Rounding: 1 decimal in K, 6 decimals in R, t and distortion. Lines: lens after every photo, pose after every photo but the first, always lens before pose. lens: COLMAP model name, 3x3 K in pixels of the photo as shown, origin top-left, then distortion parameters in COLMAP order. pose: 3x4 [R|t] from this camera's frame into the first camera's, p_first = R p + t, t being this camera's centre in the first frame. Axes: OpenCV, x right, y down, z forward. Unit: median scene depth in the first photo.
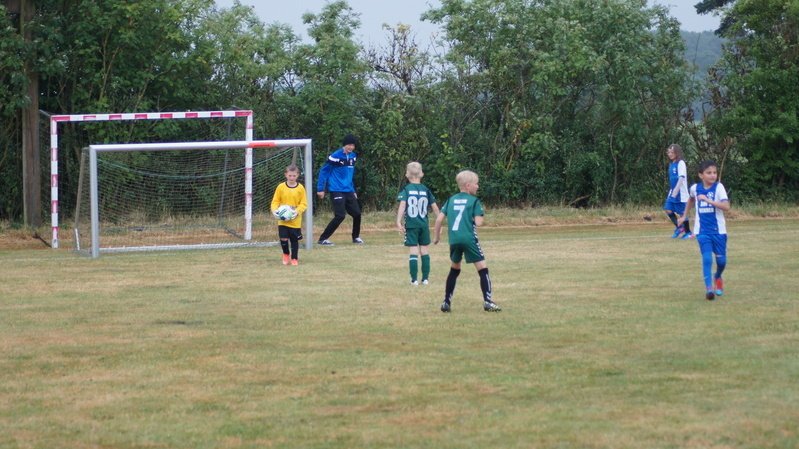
lens RADIAL K [[3038.1, 0, 427.9], [0, 3038.1, 199.7], [0, 0, 1]] dist [0.052567, 0.000000]
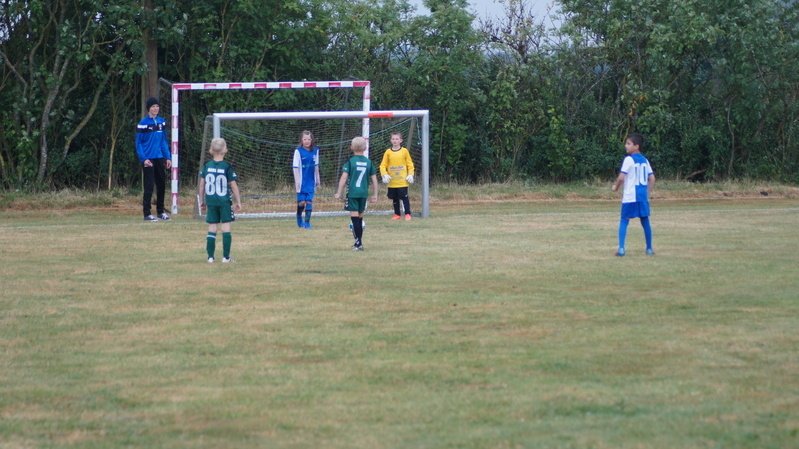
lens RADIAL K [[3479.8, 0, 437.1], [0, 3479.8, 200.9], [0, 0, 1]] dist [0.527078, 0.000000]
pose [[0.999412, 0.012153, -0.032056, 0.002249], [-0.011959, 0.999909, 0.006230, 0.002965], [0.032128, -0.005843, 0.999467, -0.153571]]
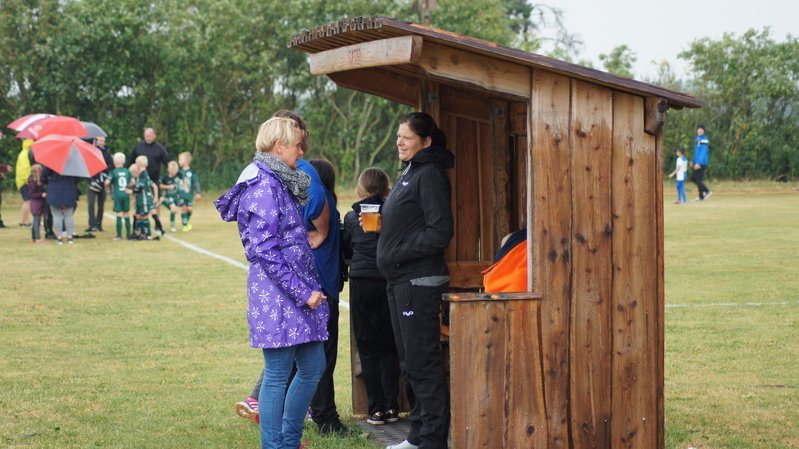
lens RADIAL K [[3183.1, 0, 399.4], [0, 3183.1, 225.9], [0, 0, 1]] dist [-0.080402, 0.000000]
pose [[0.990963, 0.008298, -0.133881, 0.079647], [-0.008039, 0.999965, 0.002480, 0.024004], [0.133897, -0.001382, 0.990994, -0.645811]]
